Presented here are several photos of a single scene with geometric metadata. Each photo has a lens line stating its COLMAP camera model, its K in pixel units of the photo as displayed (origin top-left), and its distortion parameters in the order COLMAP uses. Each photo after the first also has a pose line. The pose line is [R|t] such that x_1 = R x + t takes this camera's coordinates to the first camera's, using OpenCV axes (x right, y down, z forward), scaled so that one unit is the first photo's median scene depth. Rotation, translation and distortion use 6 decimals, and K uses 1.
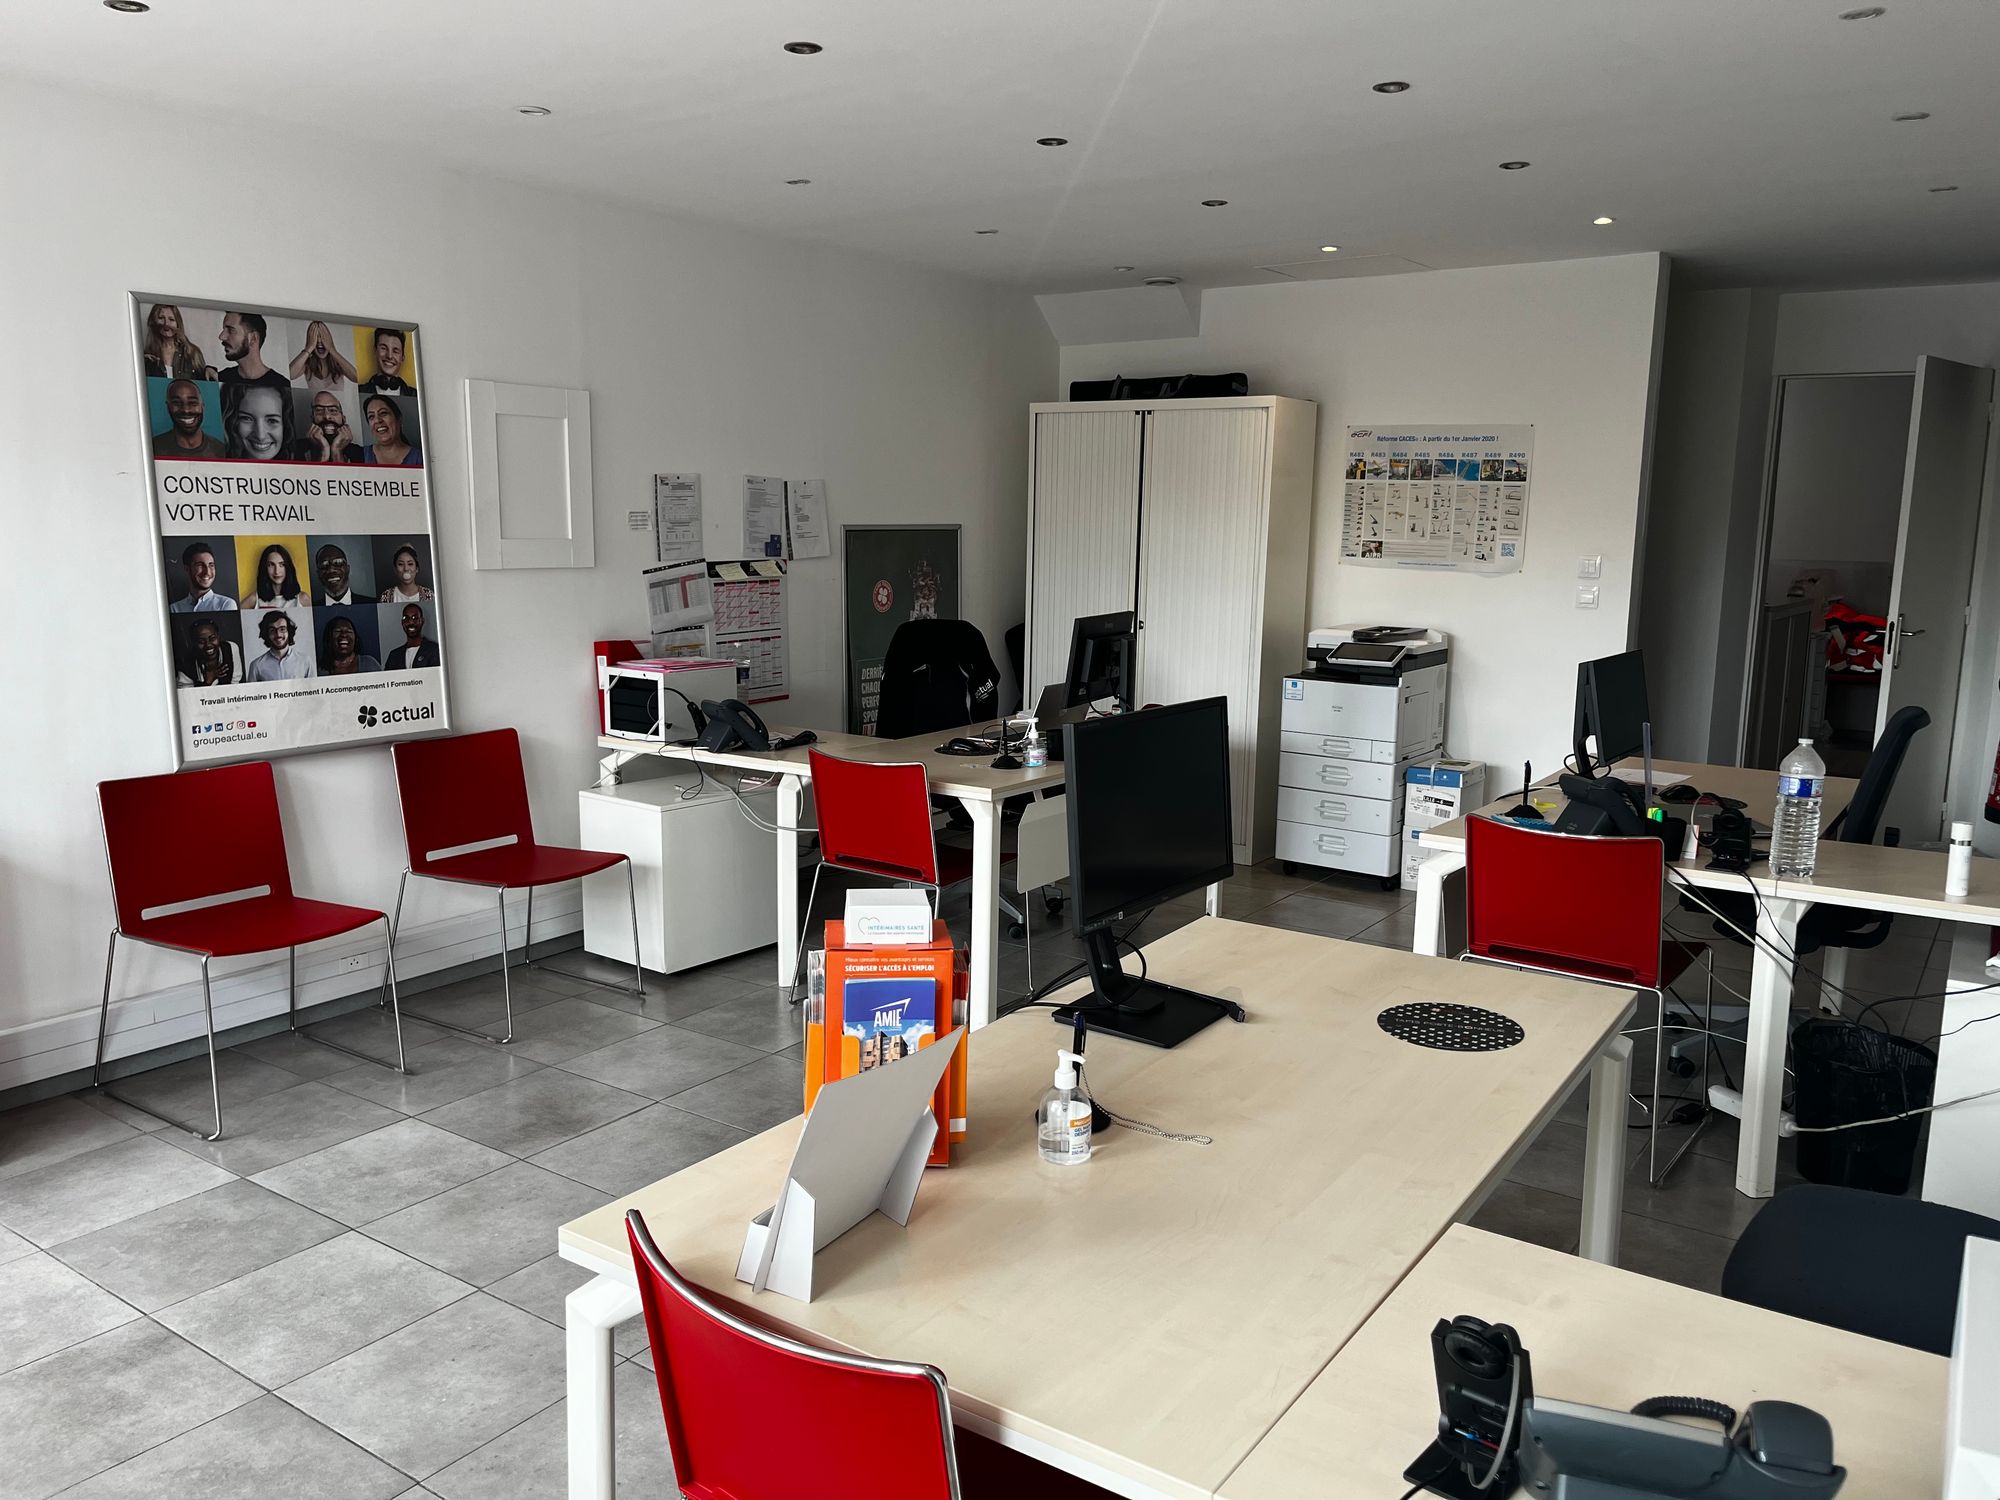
lens RADIAL K [[1486.8, 0, 998.6], [0, 1486.8, 750.0], [0, 0, 1]] dist [0.006354, 0.000041]
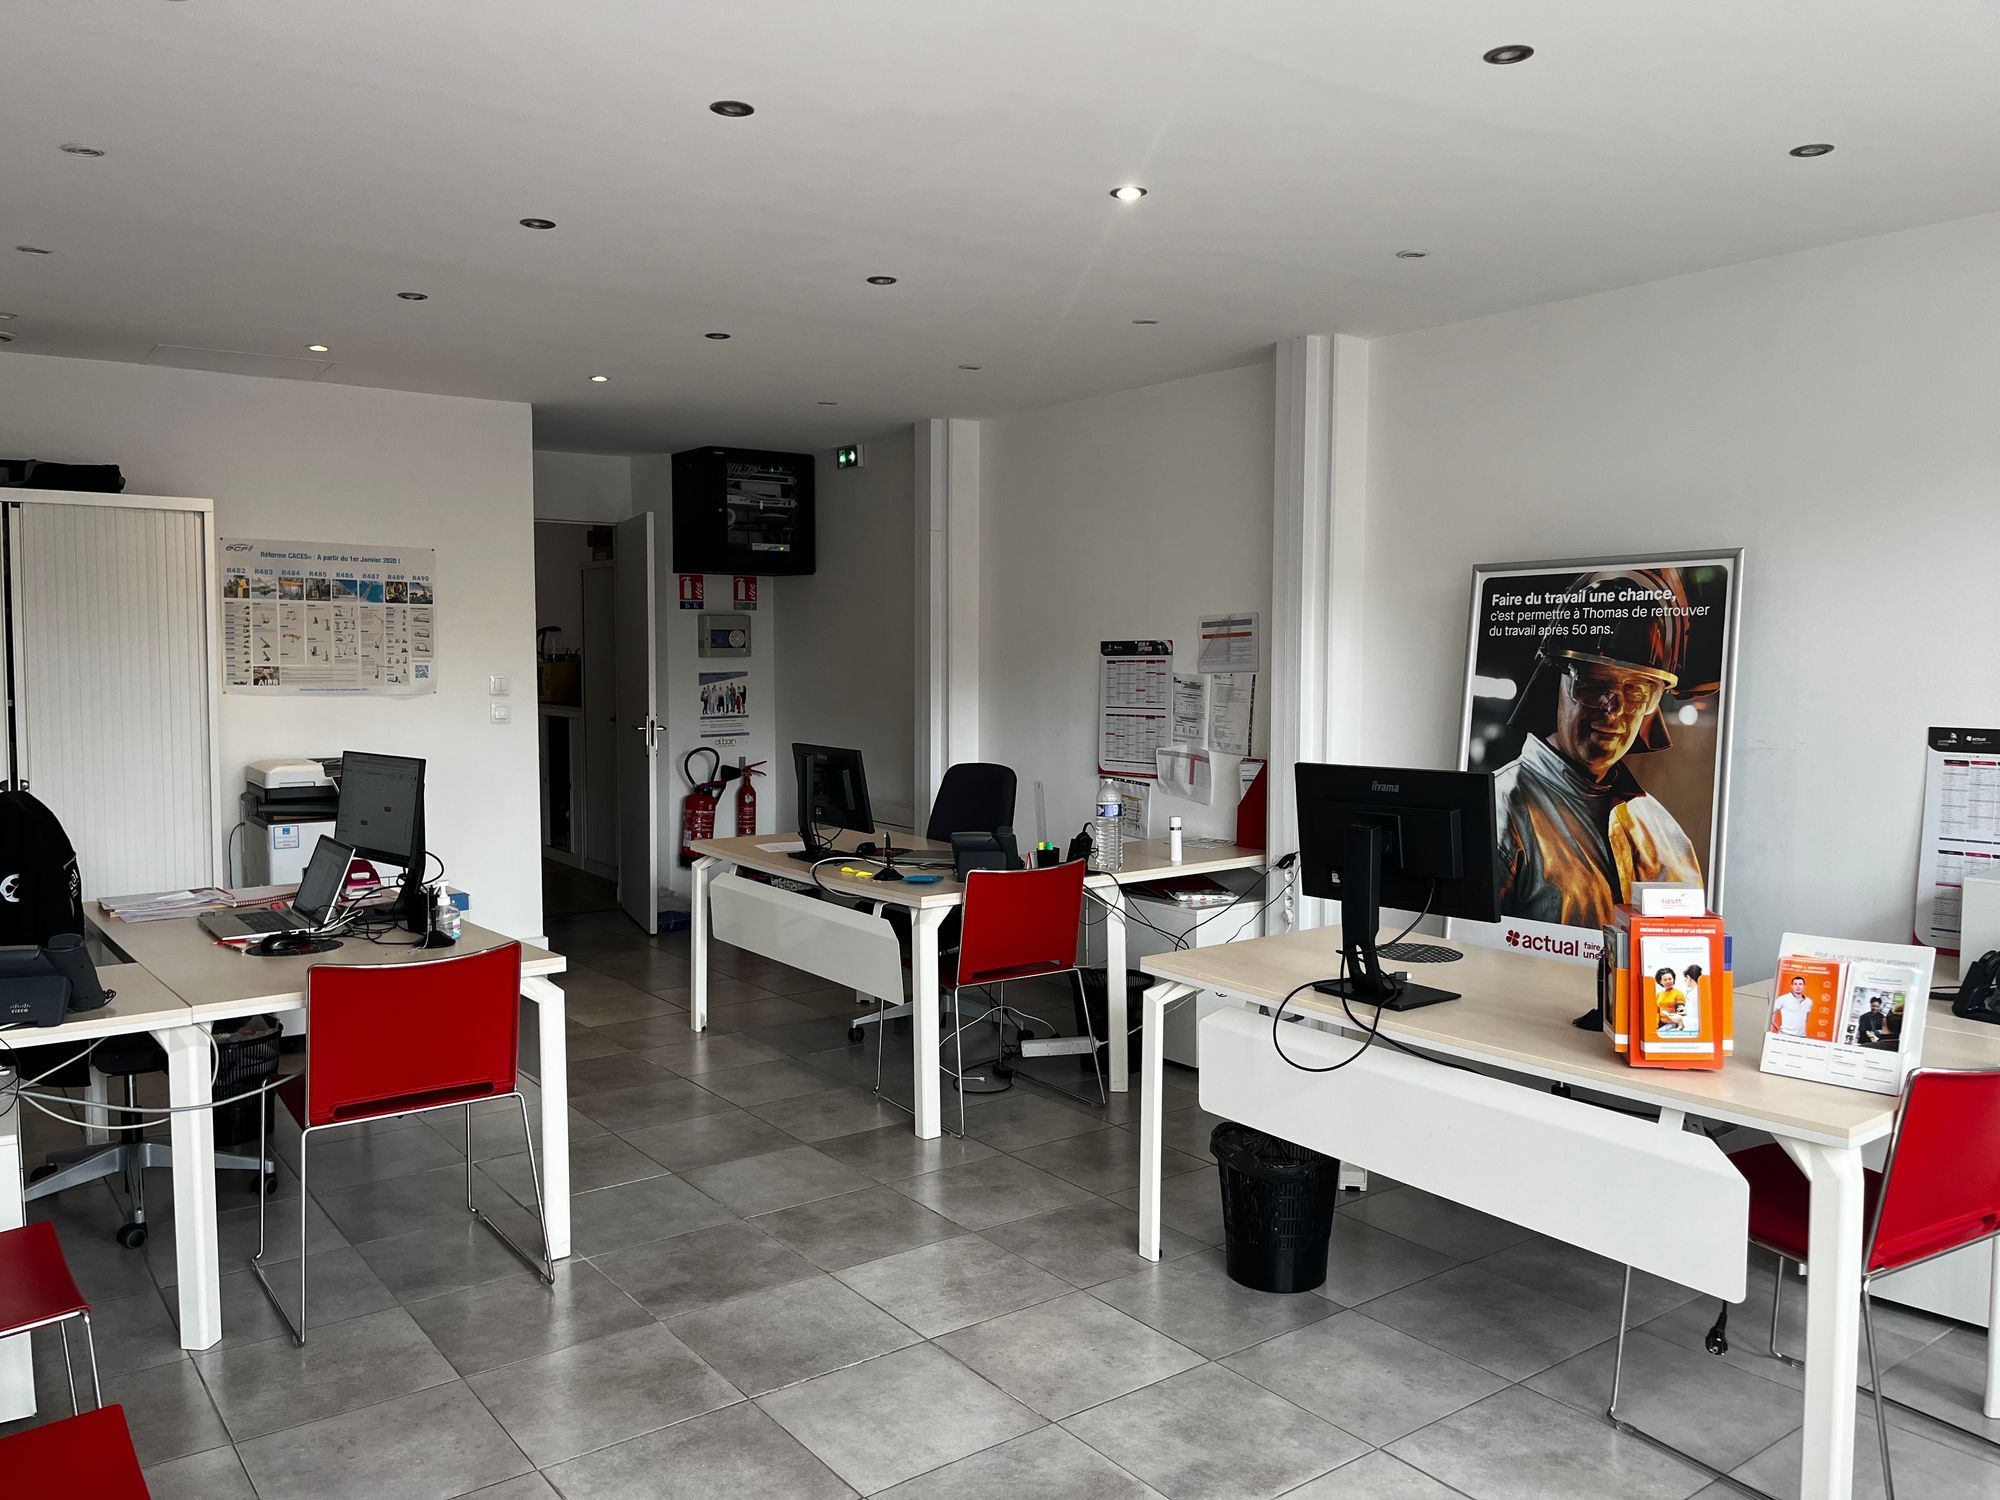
lens RADIAL K [[1486.8, 0, 999.5], [0, 1486.8, 754.1], [0, 0, 1]] dist [0.006354, 0.000041]
pose [[0.307328, -0.079882, 0.948245, -0.482179], [0.154055, 0.987502, 0.033260, -0.051936], [-0.939051, 0.135860, 0.315793, 0.319042]]
